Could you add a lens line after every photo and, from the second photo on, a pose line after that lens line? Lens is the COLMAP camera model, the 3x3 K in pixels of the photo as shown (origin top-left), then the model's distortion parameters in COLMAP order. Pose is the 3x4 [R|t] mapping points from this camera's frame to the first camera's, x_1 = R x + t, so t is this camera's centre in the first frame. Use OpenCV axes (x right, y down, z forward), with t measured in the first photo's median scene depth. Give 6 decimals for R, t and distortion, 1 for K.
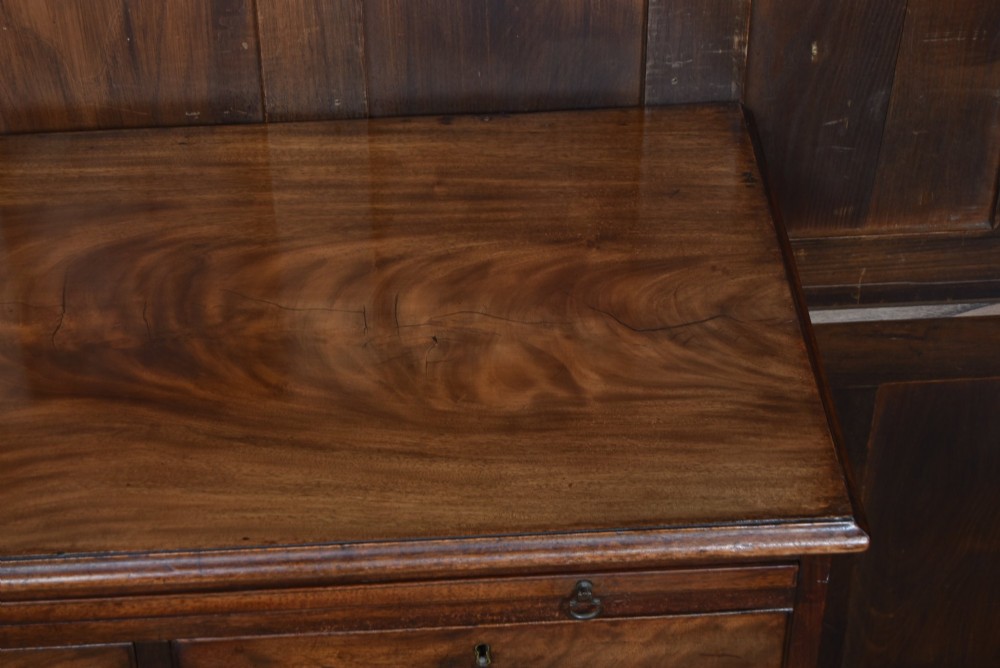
lens RADIAL K [[2284.4, 0, 496.1], [0, 2284.4, 349.4], [0, 0, 1]] dist [0.010892, 0.000000]
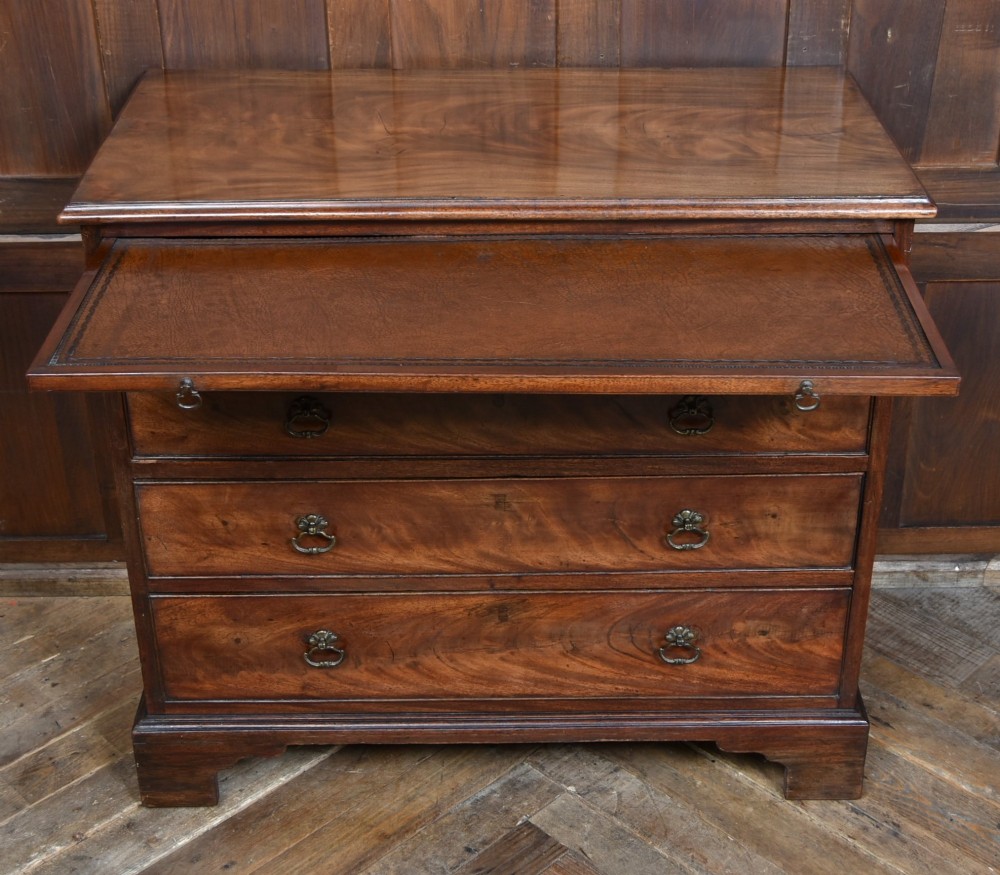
lens RADIAL K [[1633.5, 0, 524.2], [0, 1633.5, 385.8], [0, 0, 1]] dist [-0.013962, 0.000000]
pose [[0.998327, 0.026628, -0.051316, -0.067898], [-0.037139, 0.975626, -0.216274, 0.449641], [0.044306, 0.217818, 0.974983, -0.131817]]
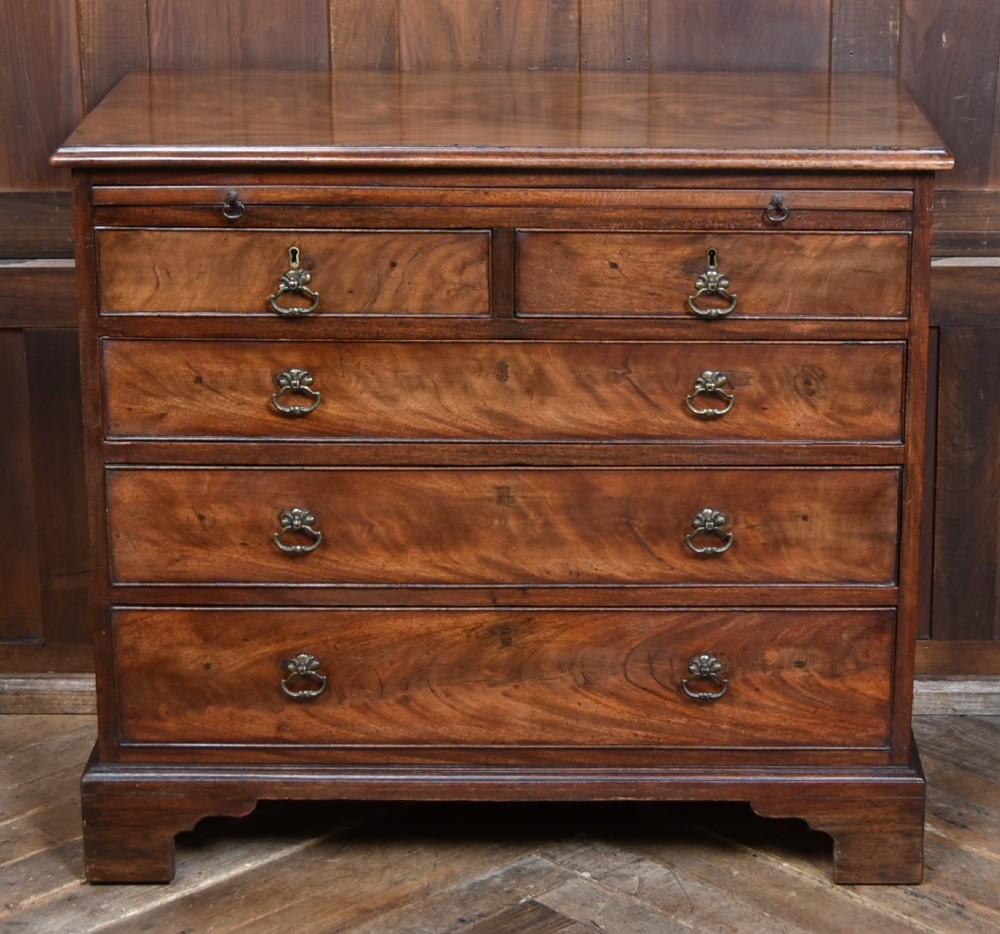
lens RADIAL K [[2719.2, 0, 596.4], [0, 2719.2, 360.6], [0, 0, 1]] dist [-0.016846, 0.000000]
pose [[0.997468, 0.024017, -0.066943, 0.040864], [-0.049981, 0.906354, -0.419552, 0.970799], [0.050597, 0.421836, 0.905259, -0.647854]]
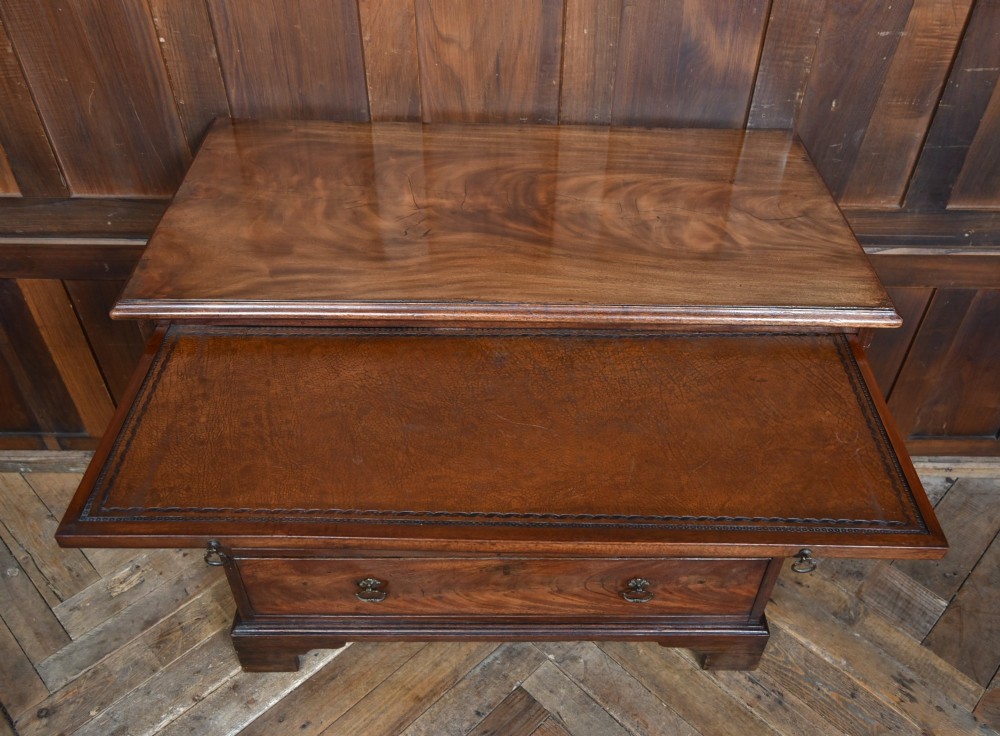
lens RADIAL K [[849.6, 0, 528.5], [0, 849.6, 370.7], [0, 0, 1]] dist [-0.022708, 0.024286]
pose [[0.998243, 0.057746, -0.013261, -0.123430], [-0.057423, 0.998072, 0.023543, 0.118189], [0.014595, -0.022740, 0.999635, 0.286622]]
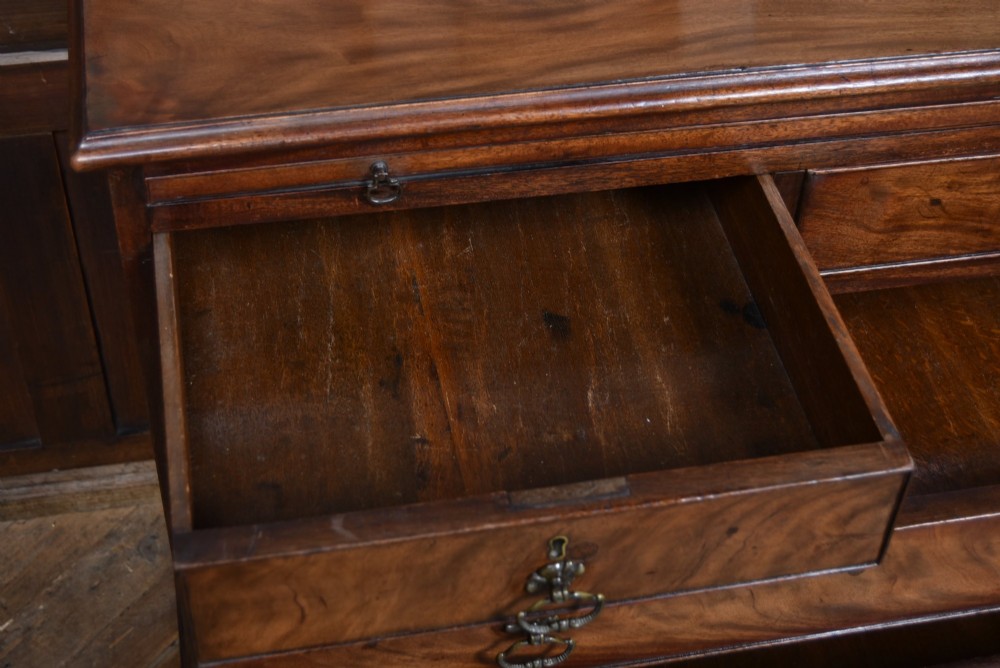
lens RADIAL K [[1540.3, 0, 498.0], [0, 1540.3, 333.8], [0, 0, 1]] dist [-0.012017, 0.000000]
pose [[0.990728, -0.065210, 0.119189, -0.359379], [0.061483, 0.997505, 0.034684, 0.163913], [-0.121153, -0.027034, 0.992266, 0.312281]]
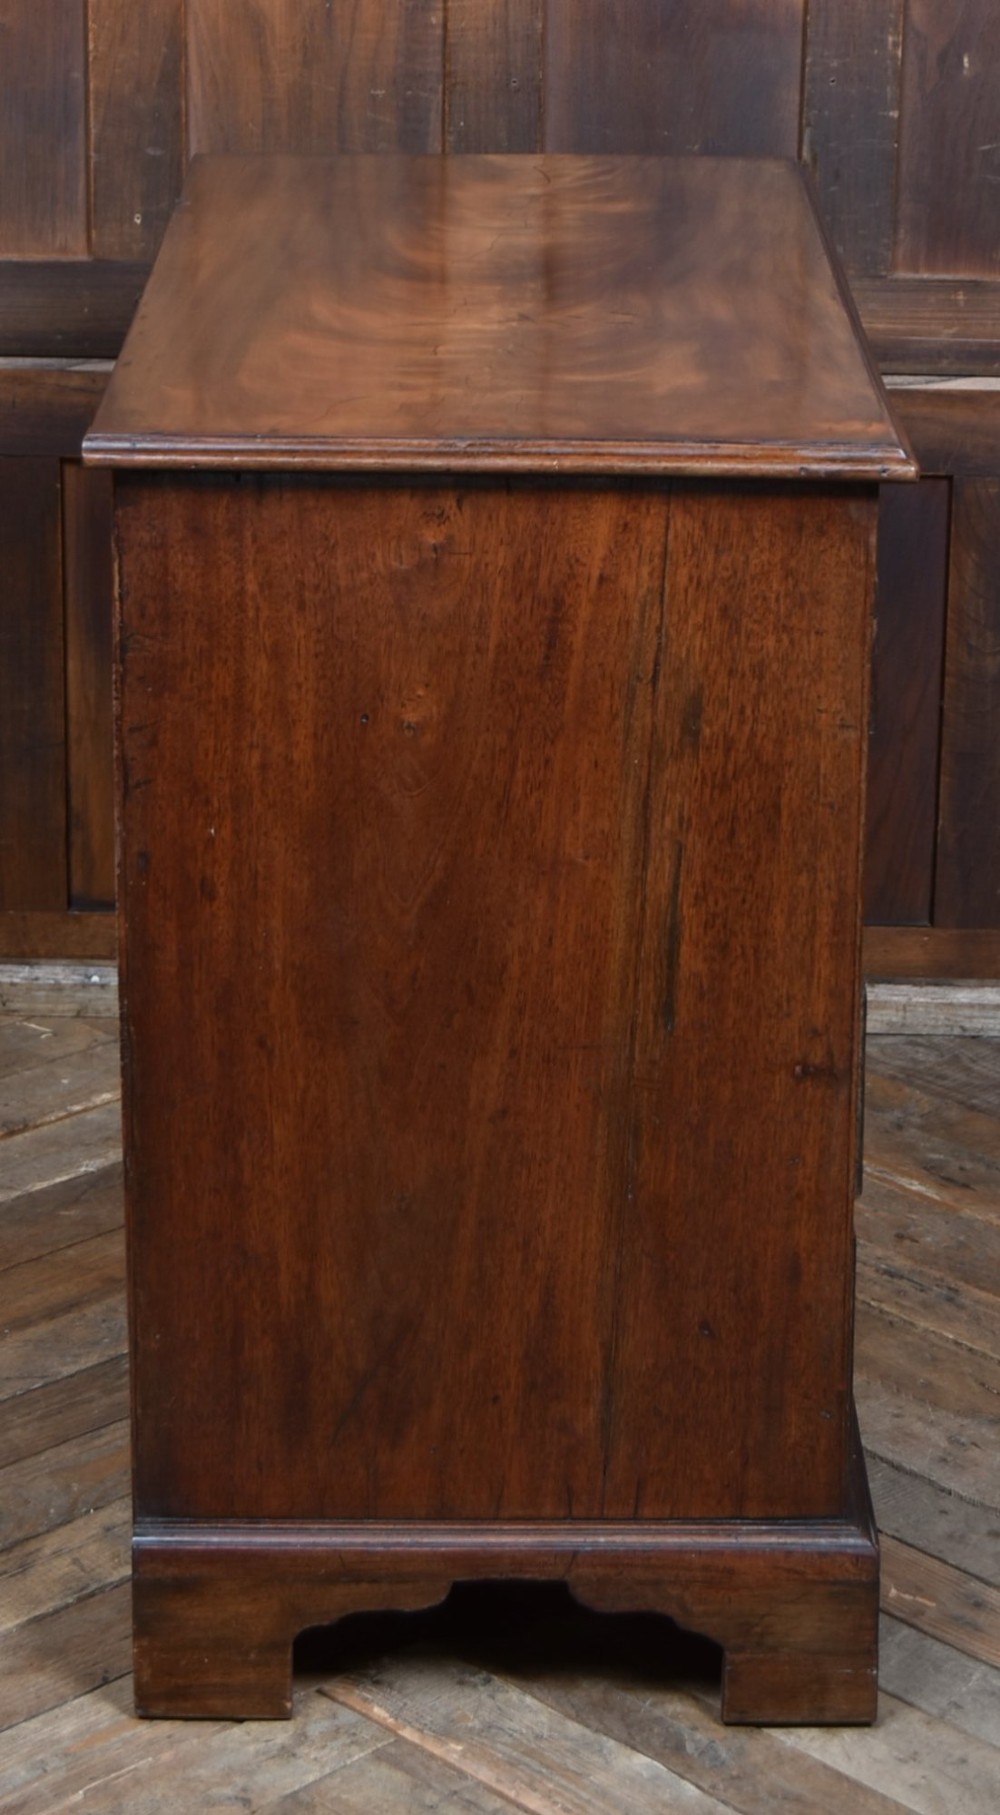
lens RADIAL K [[4278.3, 0, 516.6], [0, 4278.3, 620.5], [0, 0, 1]] dist [0.001832, 0.000000]
pose [[0.996987, 0.046684, -0.061950, 0.077620], [-0.068035, 0.909875, -0.409265, 1.087008], [0.037261, 0.412247, 0.910310, -0.826285]]
